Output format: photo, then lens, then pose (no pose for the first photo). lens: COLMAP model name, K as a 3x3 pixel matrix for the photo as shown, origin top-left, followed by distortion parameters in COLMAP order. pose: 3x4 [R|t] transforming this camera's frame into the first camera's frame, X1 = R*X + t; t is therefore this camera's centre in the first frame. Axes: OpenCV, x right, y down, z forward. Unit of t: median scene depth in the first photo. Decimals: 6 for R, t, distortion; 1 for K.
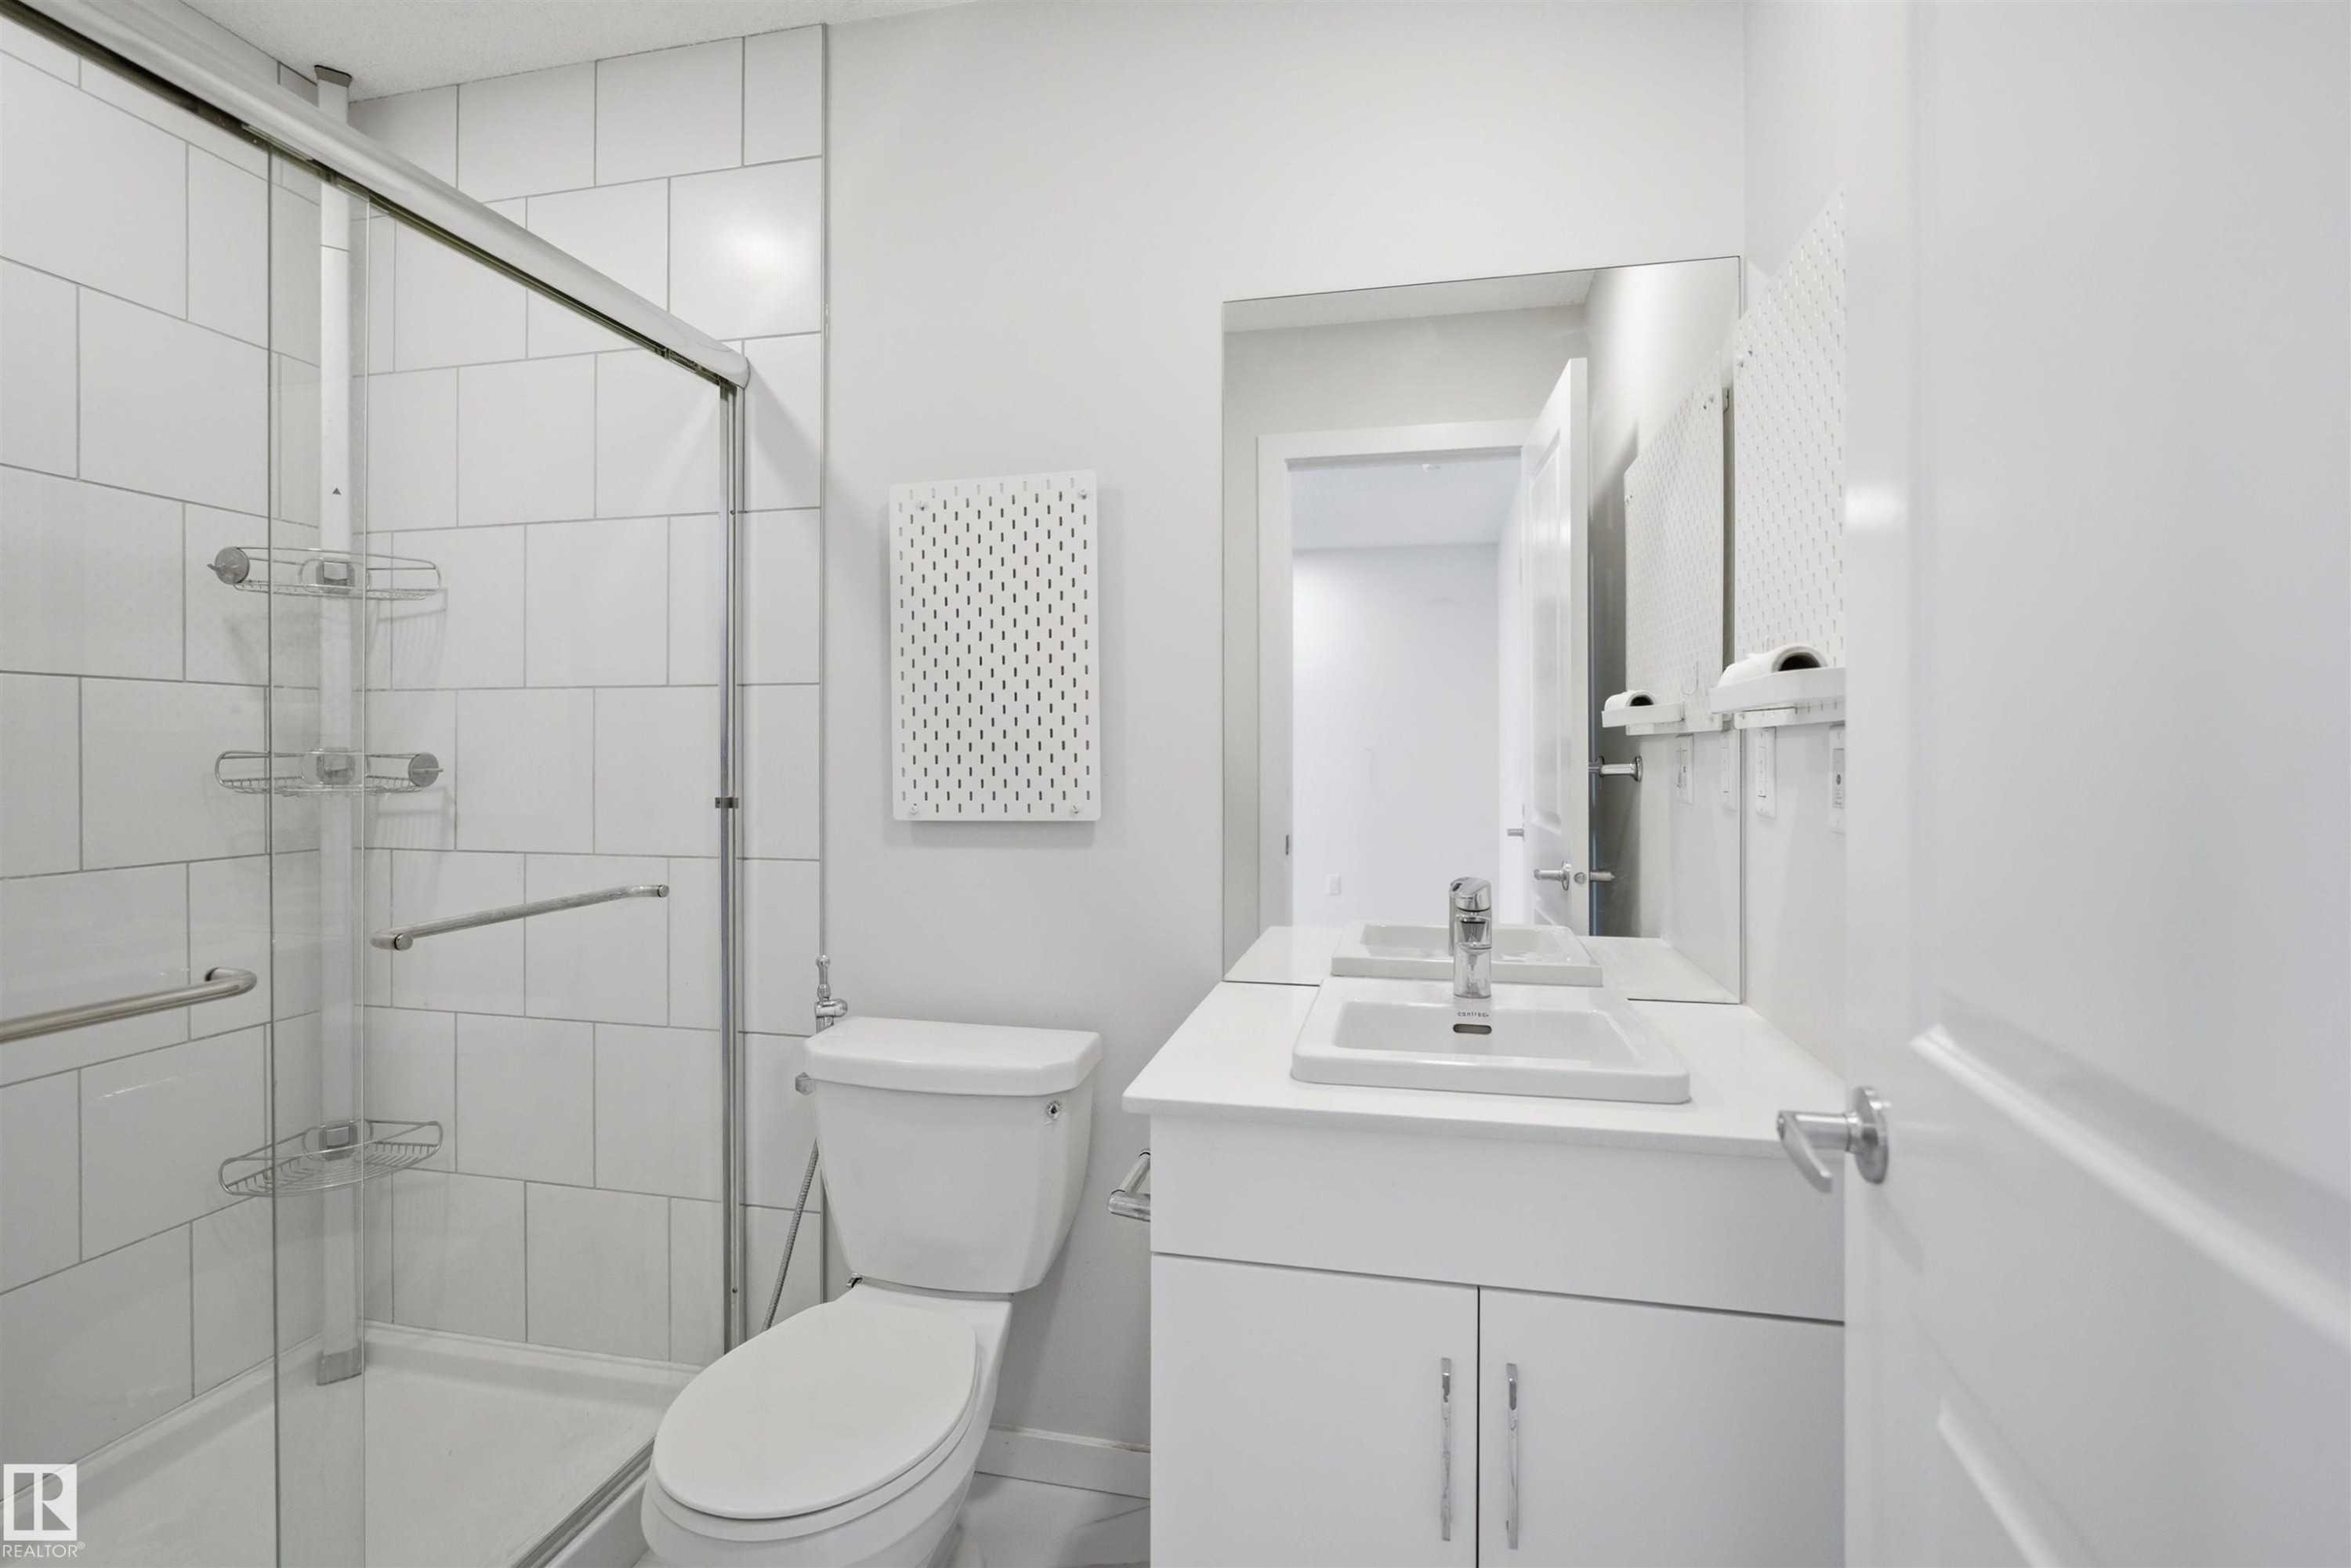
lens RADIAL K [[1079.8, 0, 1176.0], [0, 1079.8, 752.2], [0, 0, 1]] dist [-0.001330, 0.000505]
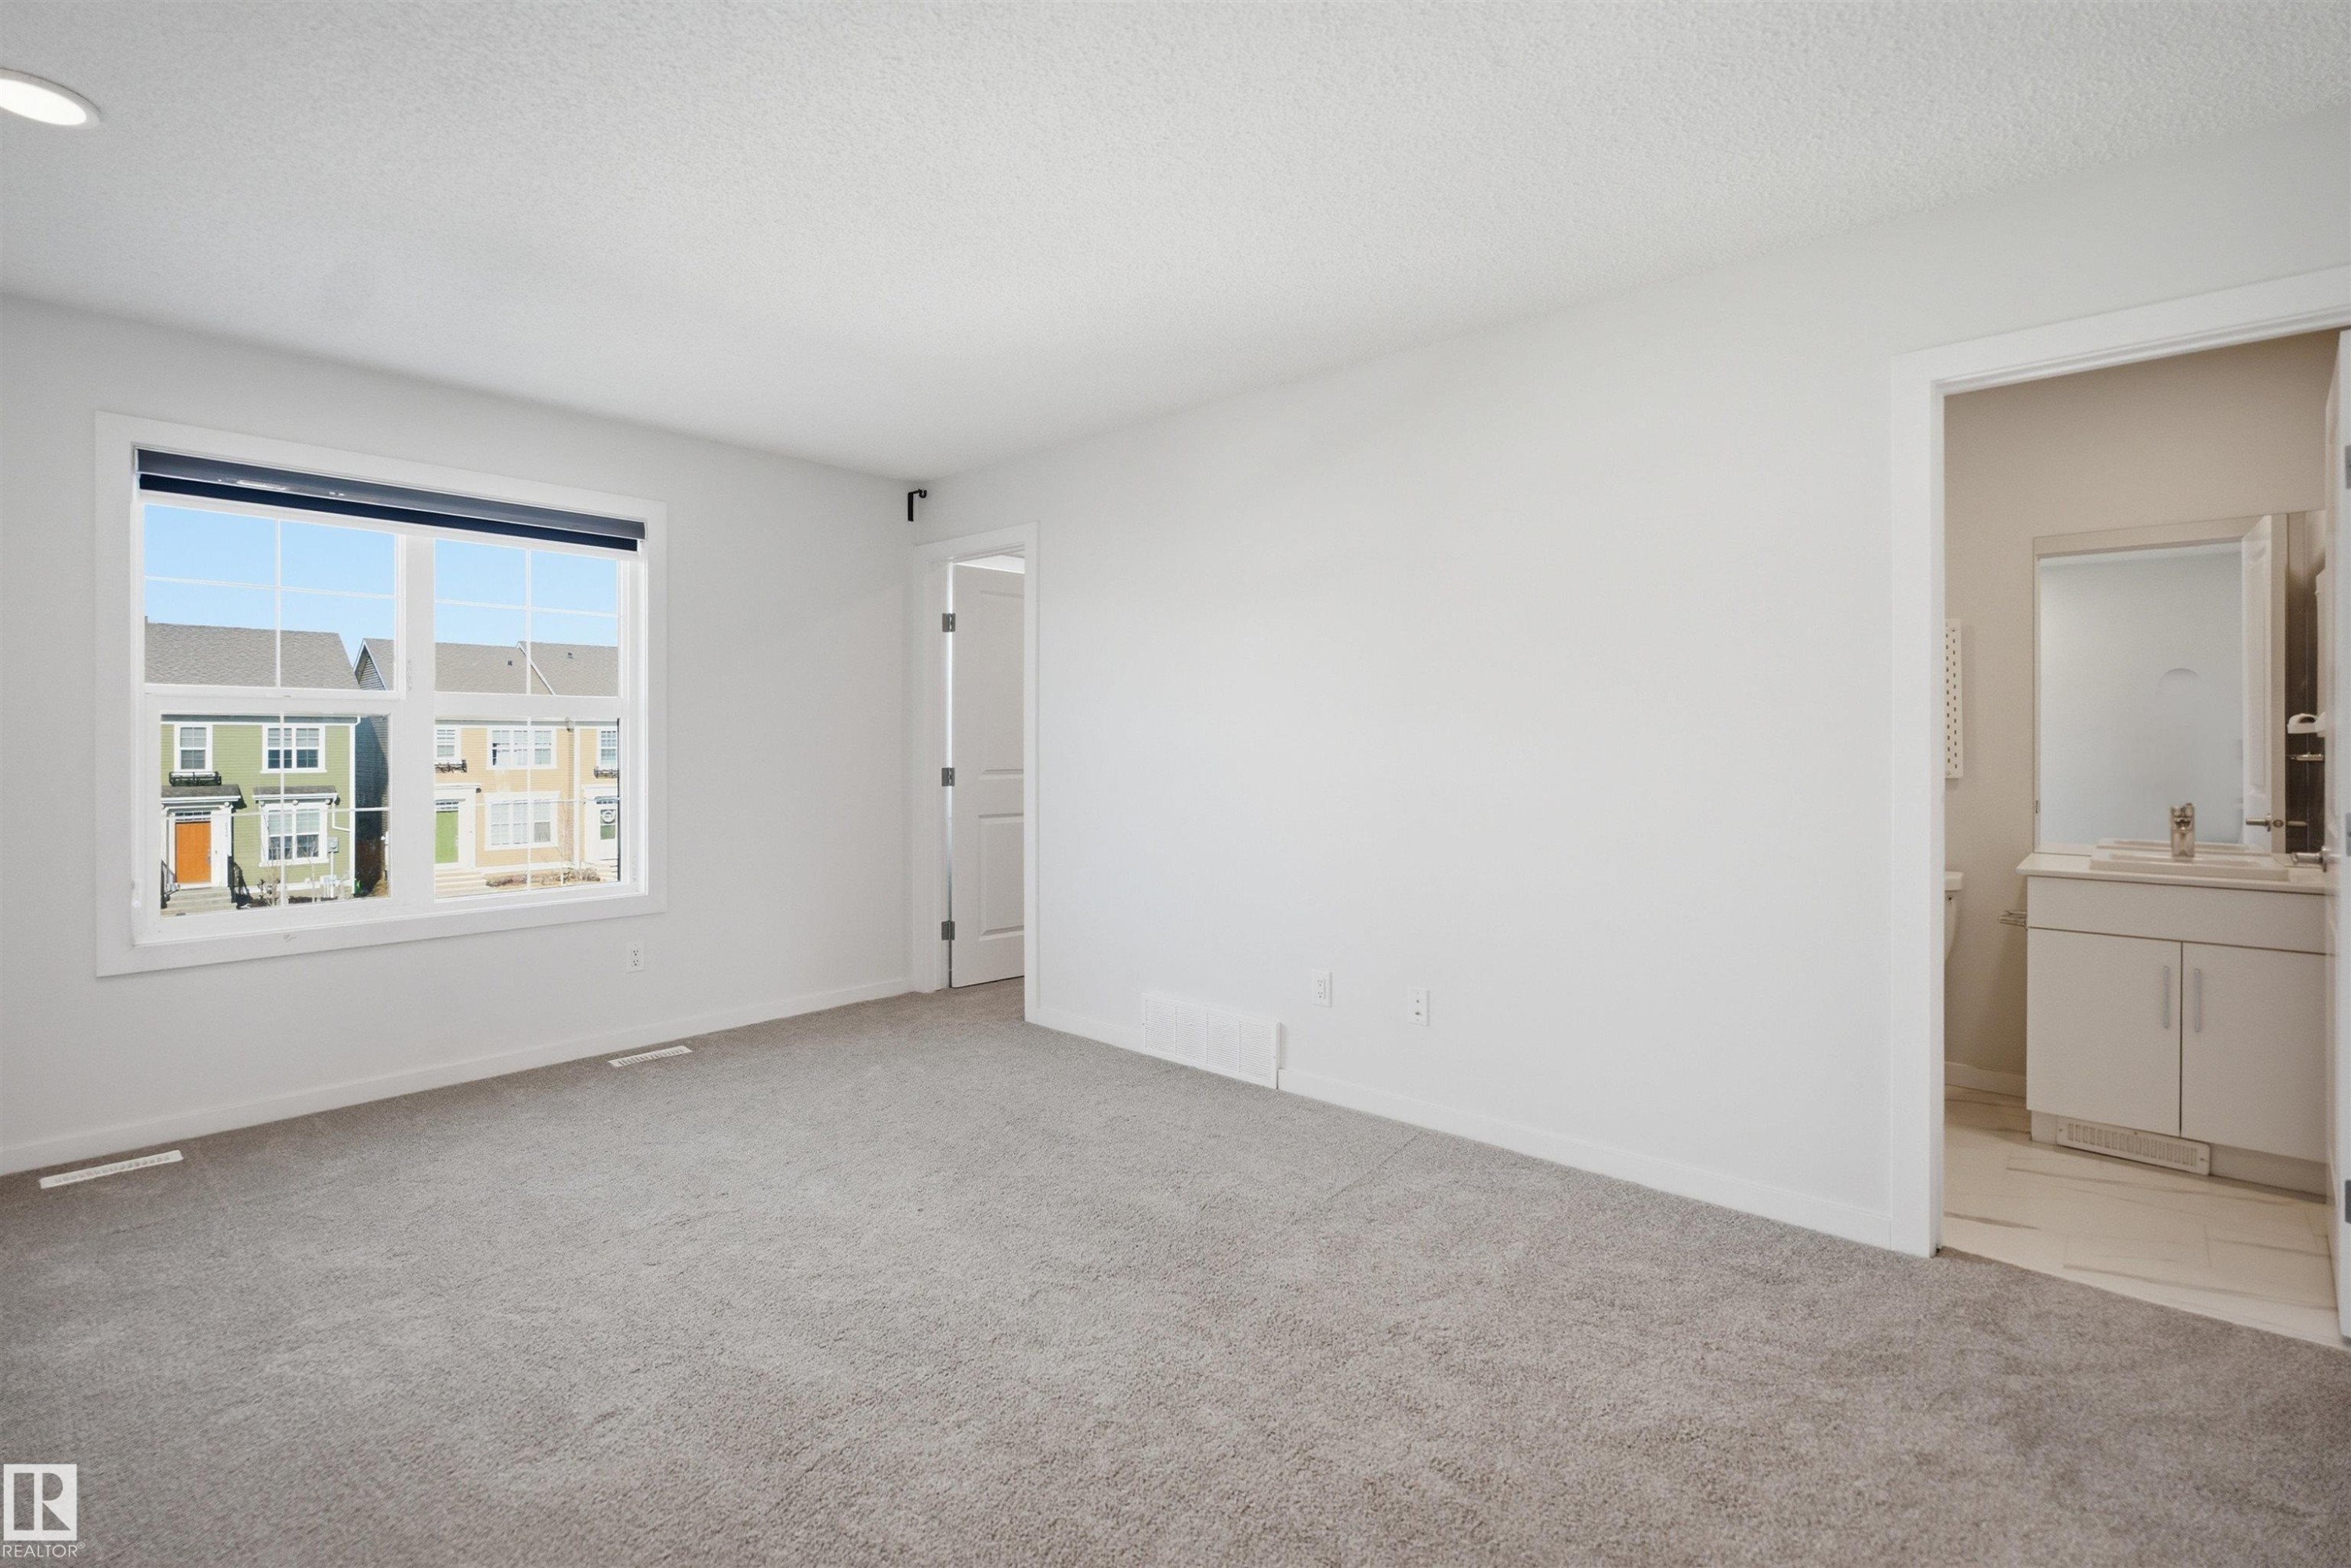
lens RADIAL K [[1079.8, 0, 1176.0], [0, 1079.8, 752.2], [0, 0, 1]] dist [-0.001330, 0.000505]
pose [[0.875620, 0.002276, -0.482995, -0.414146], [-0.000026, 0.999989, 0.004665, 0.000733], [0.483000, -0.004072, 0.875611, -1.715177]]
